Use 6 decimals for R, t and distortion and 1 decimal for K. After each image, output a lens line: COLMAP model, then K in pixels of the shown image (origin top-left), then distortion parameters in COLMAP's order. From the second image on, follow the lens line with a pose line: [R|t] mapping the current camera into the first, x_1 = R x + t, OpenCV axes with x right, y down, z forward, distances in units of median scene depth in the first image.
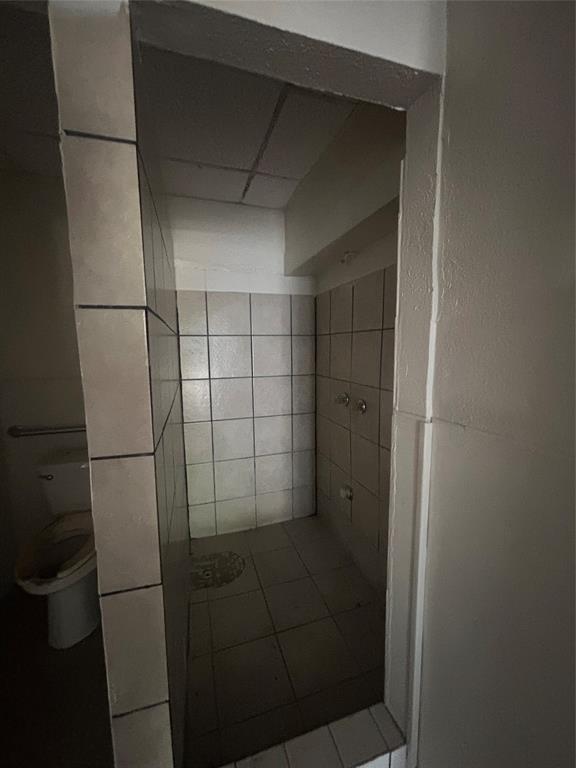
lens RADIAL K [[313.6, 0, 288.0], [0, 313.6, 384.0], [0, 0, 1]] dist [-0.000271, 0.000325]
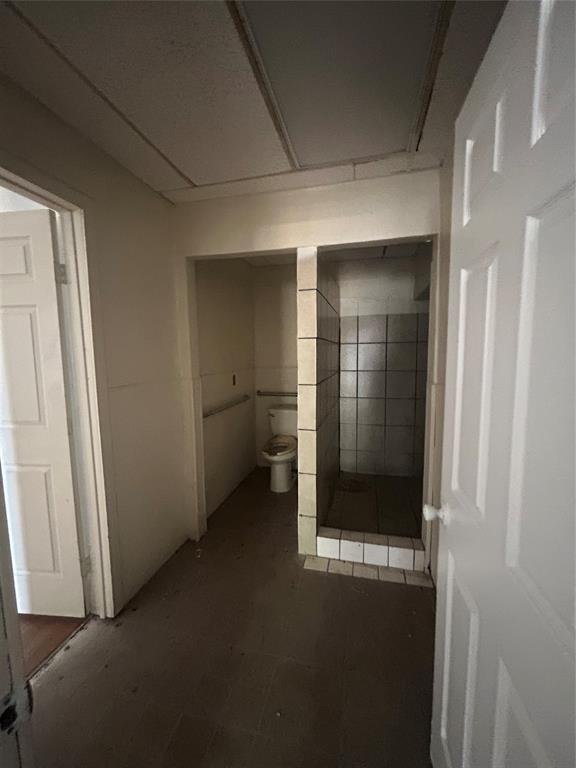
lens RADIAL K [[313.6, 0, 288.0], [0, 313.6, 384.0], [0, 0, 1]] dist [-0.000271, 0.000325]
pose [[0.850791, 0.053811, -0.522742, 0.329875], [-0.061155, 0.998123, 0.003214, 0.077478], [0.521934, 0.029234, 0.852485, -0.615714]]
